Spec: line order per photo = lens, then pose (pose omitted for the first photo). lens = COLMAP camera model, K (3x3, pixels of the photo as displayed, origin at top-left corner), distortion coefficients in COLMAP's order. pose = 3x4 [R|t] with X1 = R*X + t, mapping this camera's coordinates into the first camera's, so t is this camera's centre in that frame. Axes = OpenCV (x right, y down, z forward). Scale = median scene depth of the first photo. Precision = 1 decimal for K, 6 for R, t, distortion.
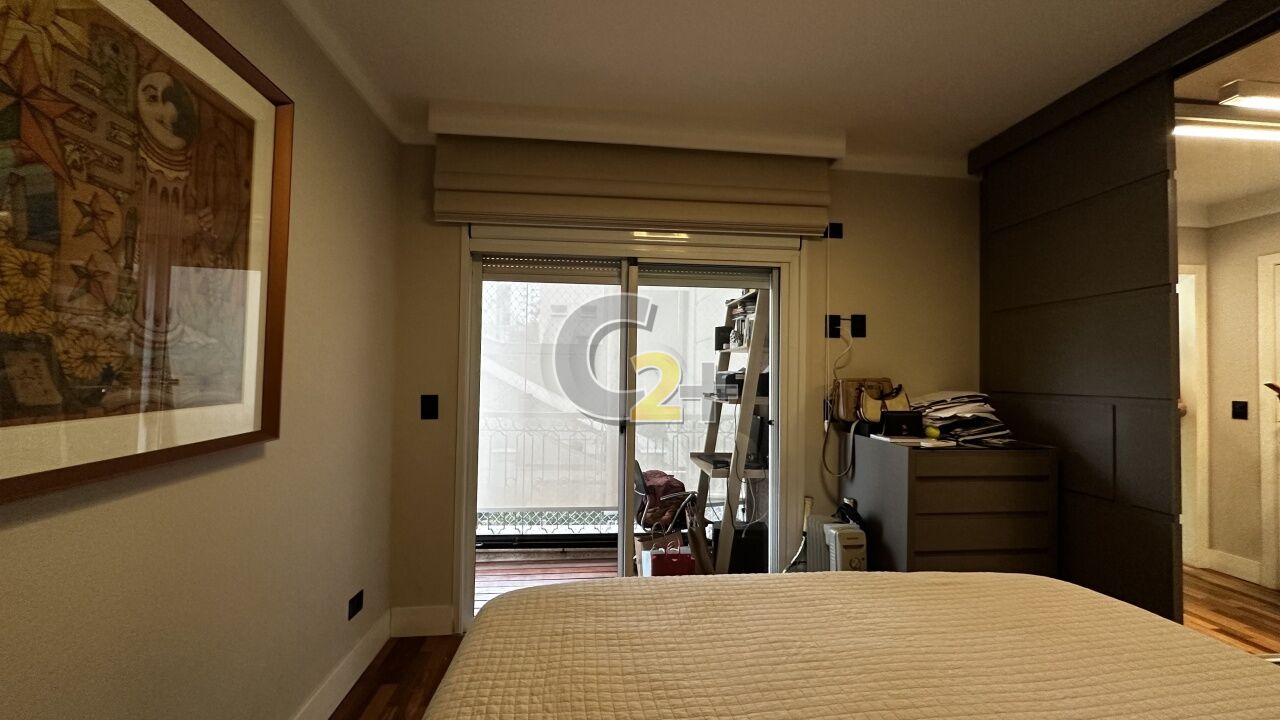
lens RADIAL K [[515.7, 0, 644.3], [0, 515.7, 359.8], [0, 0, 1]] dist [-0.003021, 0.000122]
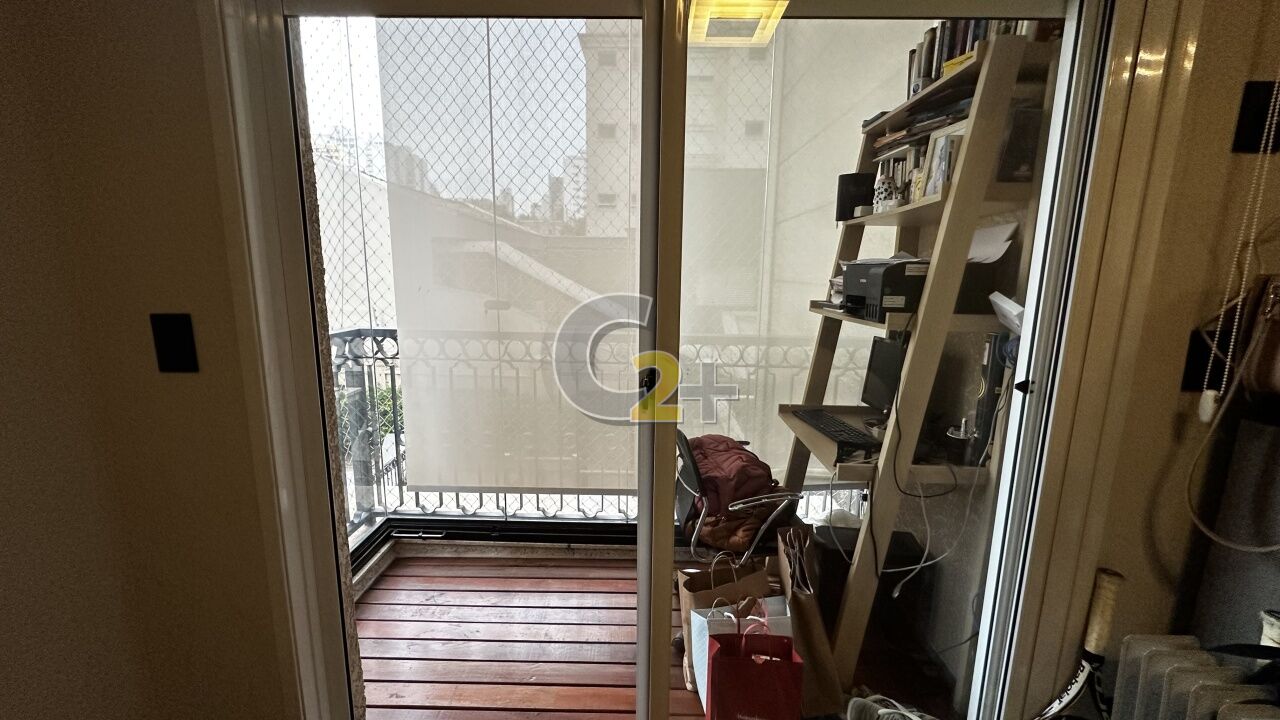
lens RADIAL K [[515.7, 0, 644.3], [0, 515.7, 359.8], [0, 0, 1]] dist [-0.003021, 0.000122]
pose [[0.994500, 0.016958, -0.103353, -0.002129], [0.003536, 0.980806, 0.194952, 0.018082], [0.104675, -0.194245, 0.975352, 0.439258]]
